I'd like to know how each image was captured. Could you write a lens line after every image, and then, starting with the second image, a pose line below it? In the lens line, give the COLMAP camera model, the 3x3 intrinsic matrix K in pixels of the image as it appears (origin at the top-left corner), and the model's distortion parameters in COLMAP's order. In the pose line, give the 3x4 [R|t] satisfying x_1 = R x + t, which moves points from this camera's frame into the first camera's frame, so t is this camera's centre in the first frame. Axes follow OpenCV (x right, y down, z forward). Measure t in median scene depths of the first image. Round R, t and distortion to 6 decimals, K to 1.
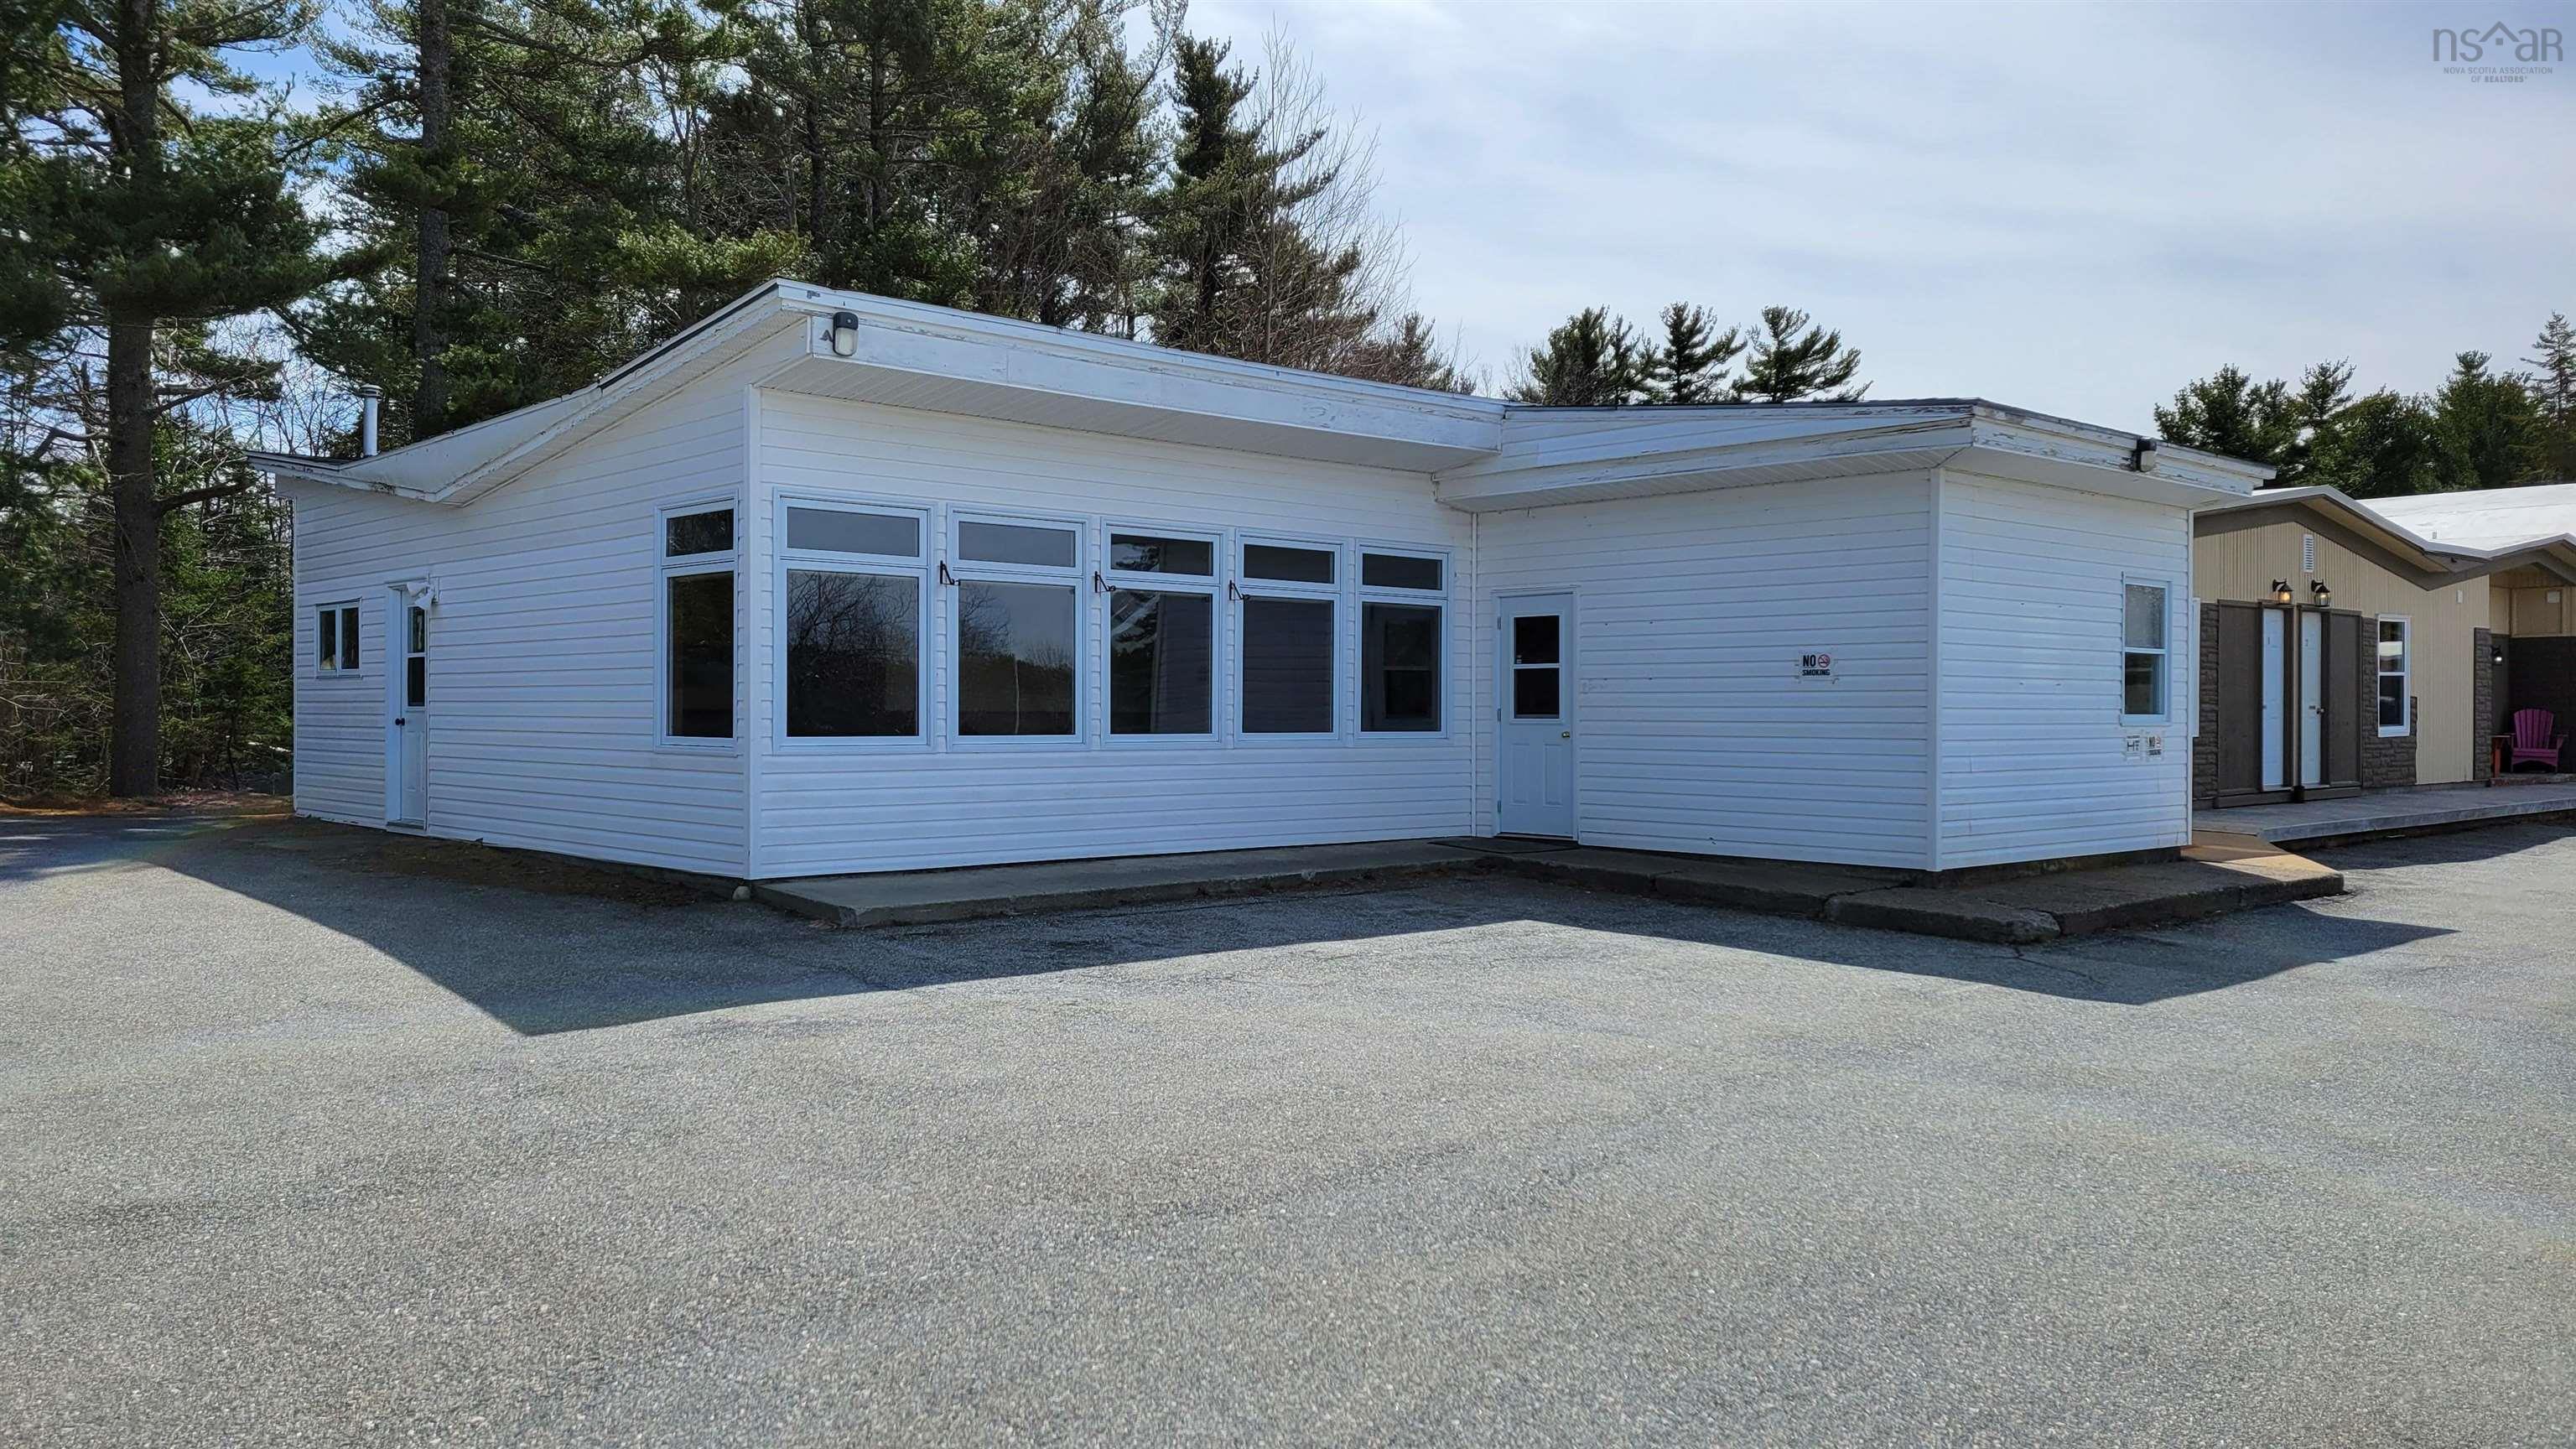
lens RADIAL K [[1904.1, 0, 1288.0], [0, 1904.1, 724.5], [0, 0, 1]] dist [0.053343, -0.004214]
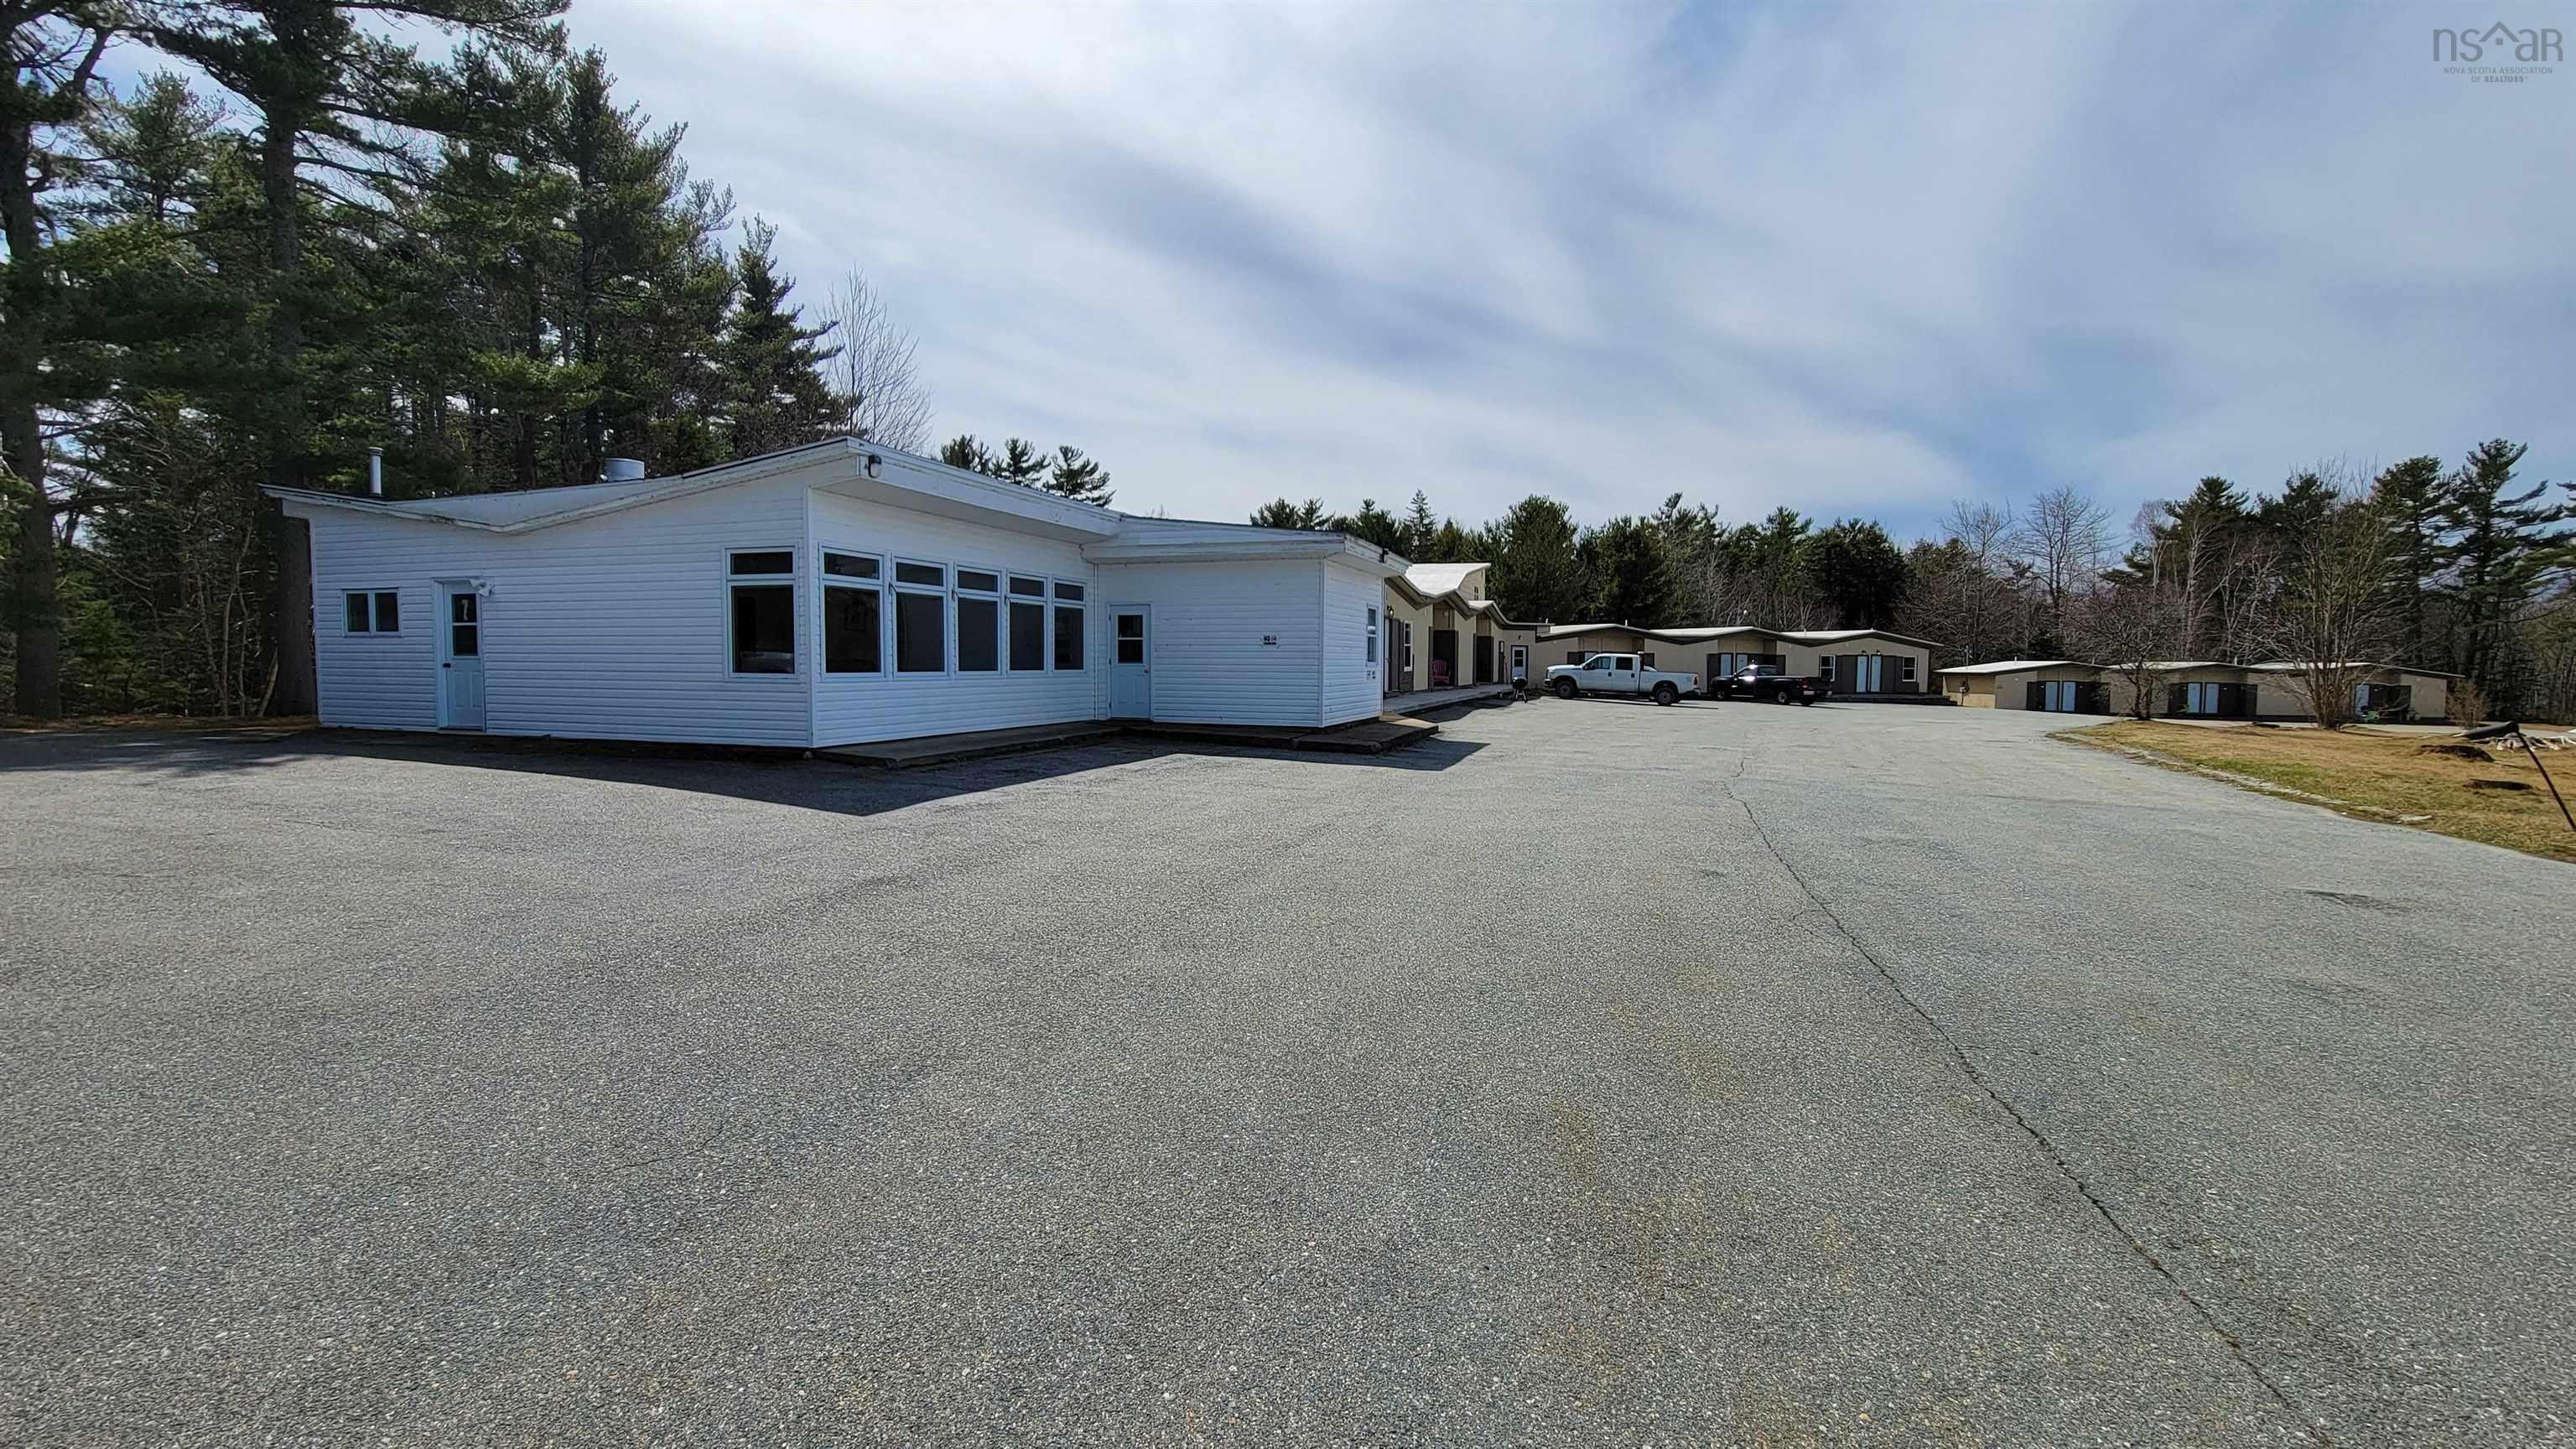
lens RADIAL K [[1038.6, 0, 1288.0], [0, 1038.6, 724.5], [0, 0, 1]] dist [-0.000173, 0.000116]
pose [[0.879253, -0.027827, 0.475541, -0.176636], [0.001342, 0.998433, 0.055944, 0.000170], [-0.476353, -0.048551, 0.877913, -0.068249]]
